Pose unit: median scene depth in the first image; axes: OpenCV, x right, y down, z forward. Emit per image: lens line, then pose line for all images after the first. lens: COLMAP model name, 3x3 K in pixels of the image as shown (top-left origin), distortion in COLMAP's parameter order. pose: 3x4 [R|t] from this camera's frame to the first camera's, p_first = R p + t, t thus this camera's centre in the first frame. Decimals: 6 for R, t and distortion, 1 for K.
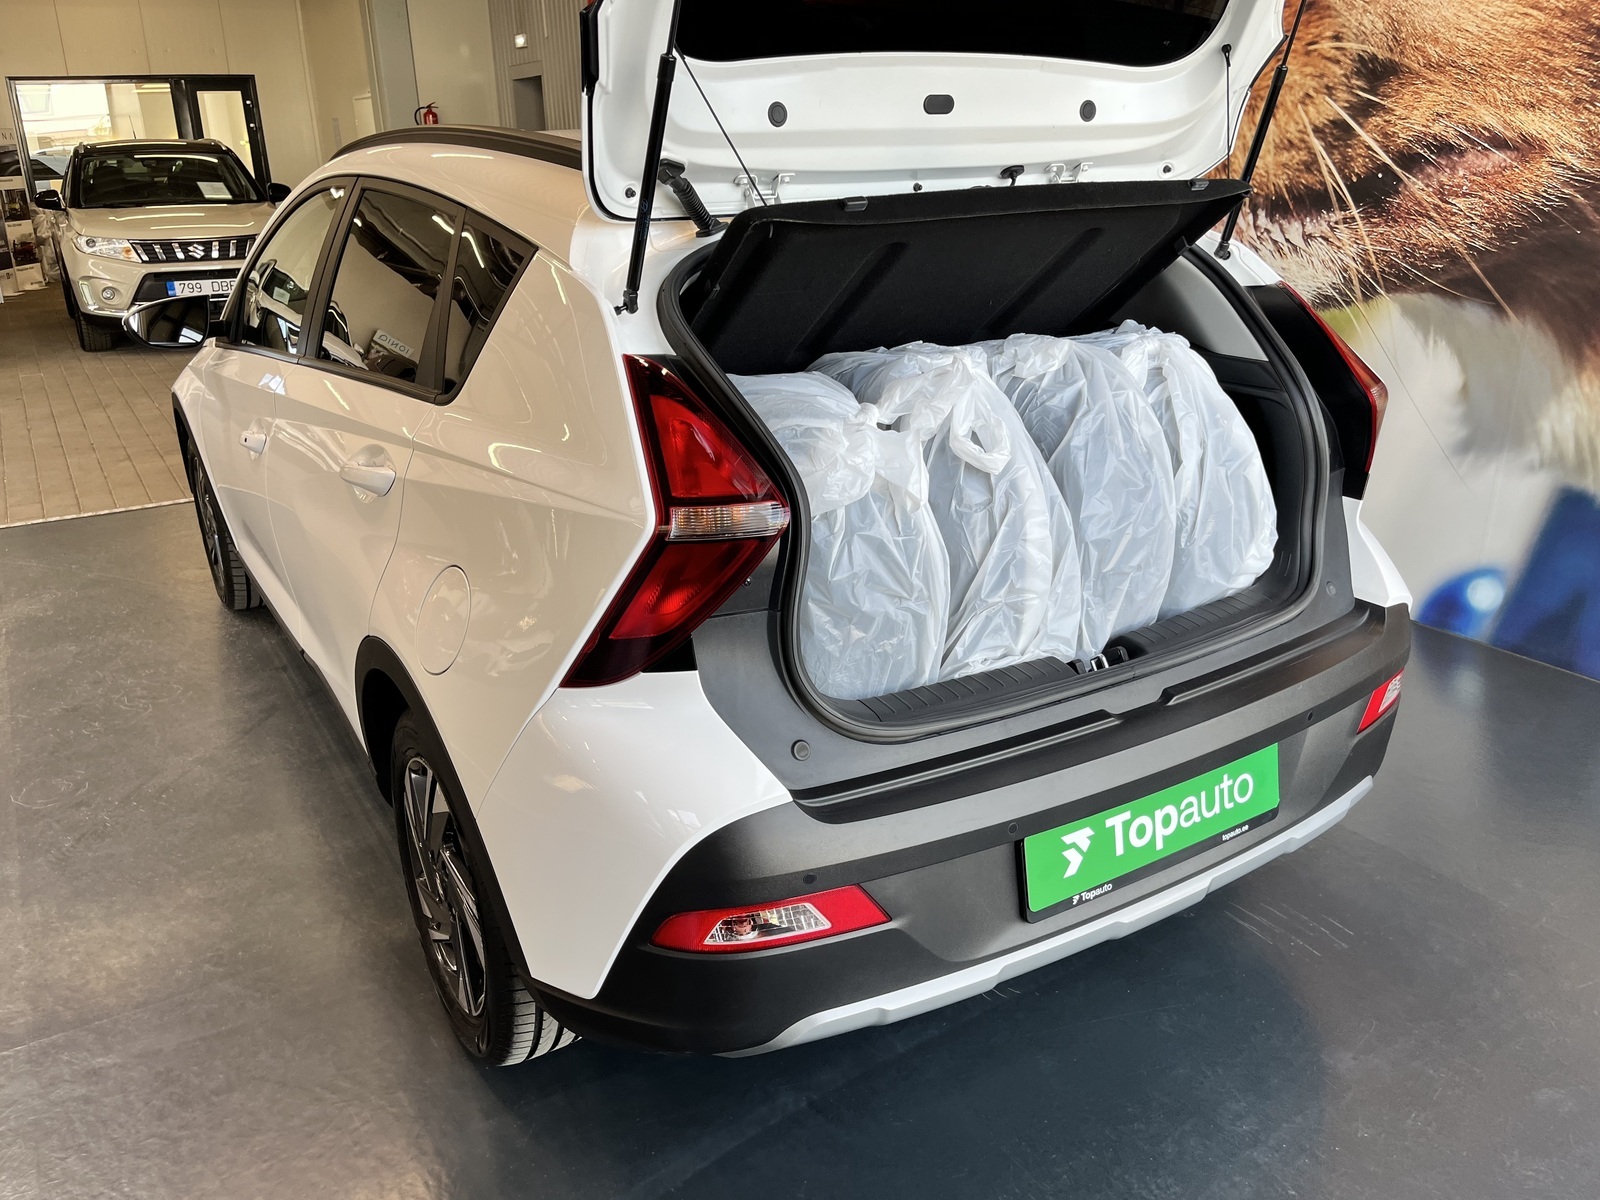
lens RADIAL K [[1329.6, 0, 801.6], [0, 1329.6, 604.9], [0, 0, 1]] dist [-0.029023, -0.003378]
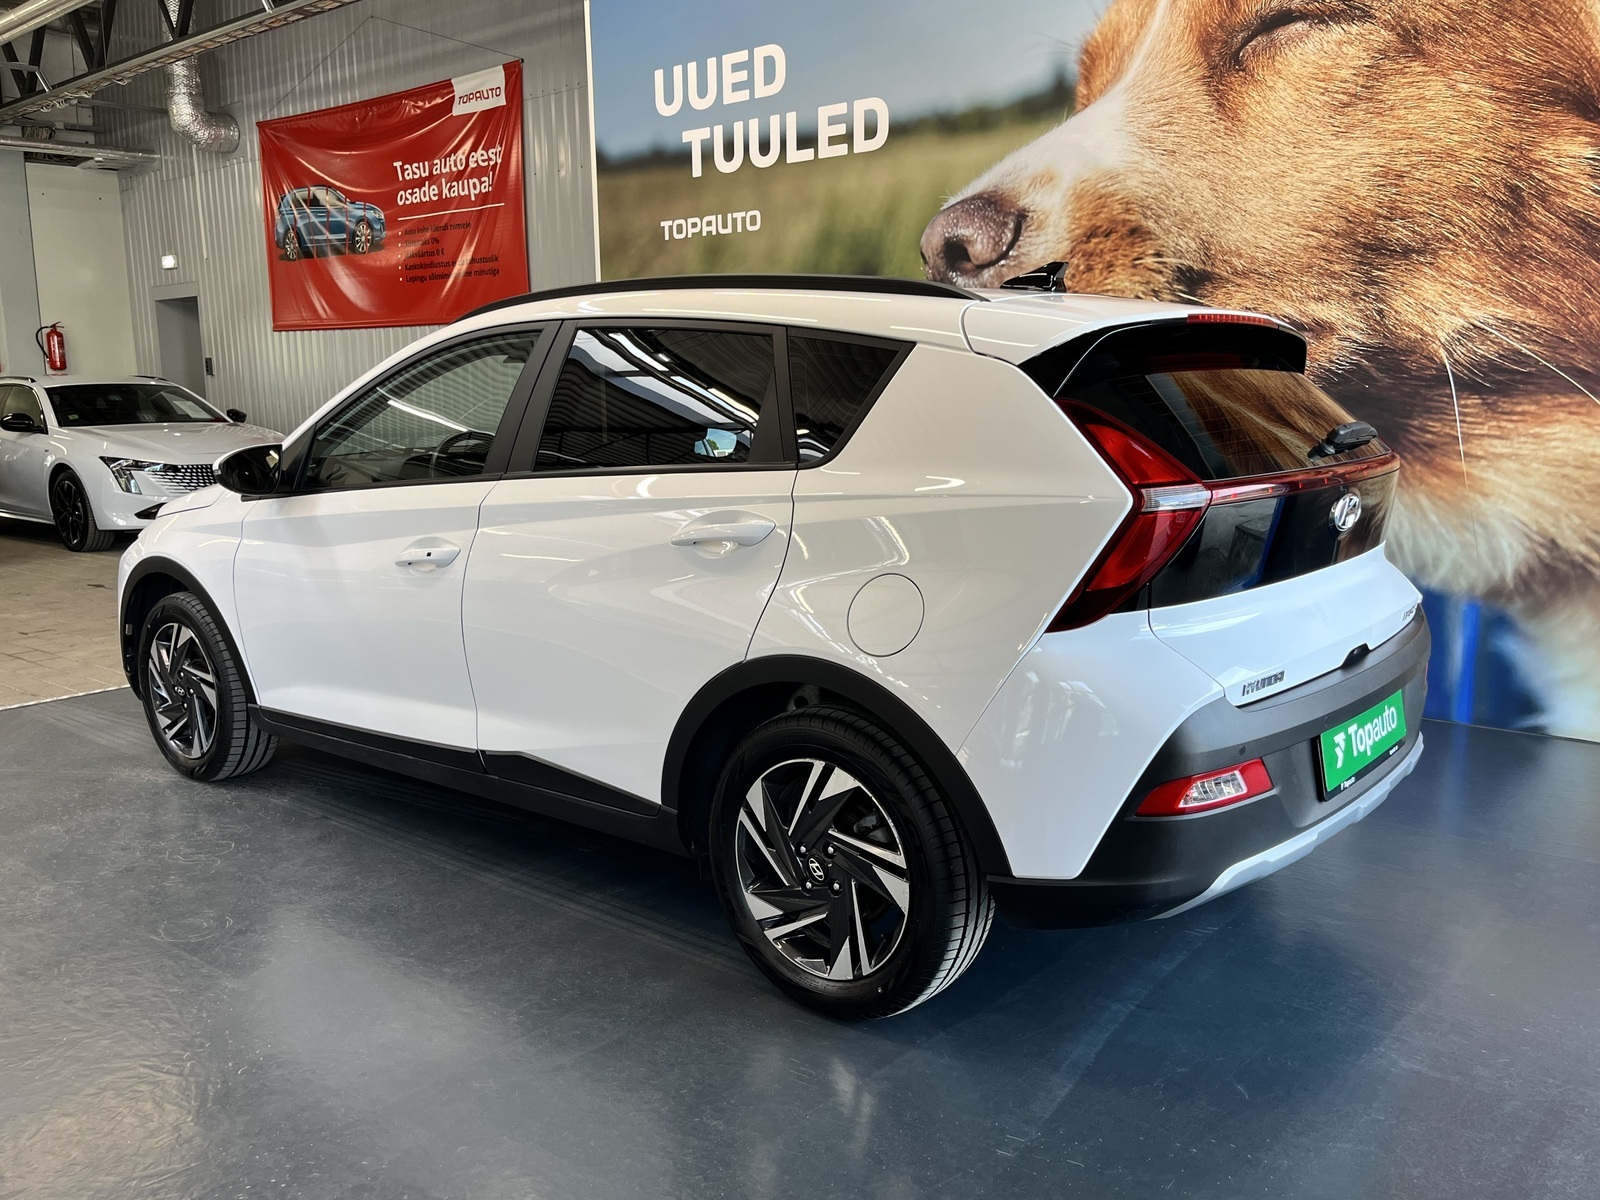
lens RADIAL K [[1362.0, 0, 799.6], [0, 1362.0, 598.5], [0, 0, 1]] dist [-0.020391, -0.000742]
pose [[0.953540, -0.047478, 0.297500, -0.401371], [0.103425, 0.979078, -0.175243, 0.118135], [-0.282956, 0.197870, 0.938501, -0.113103]]
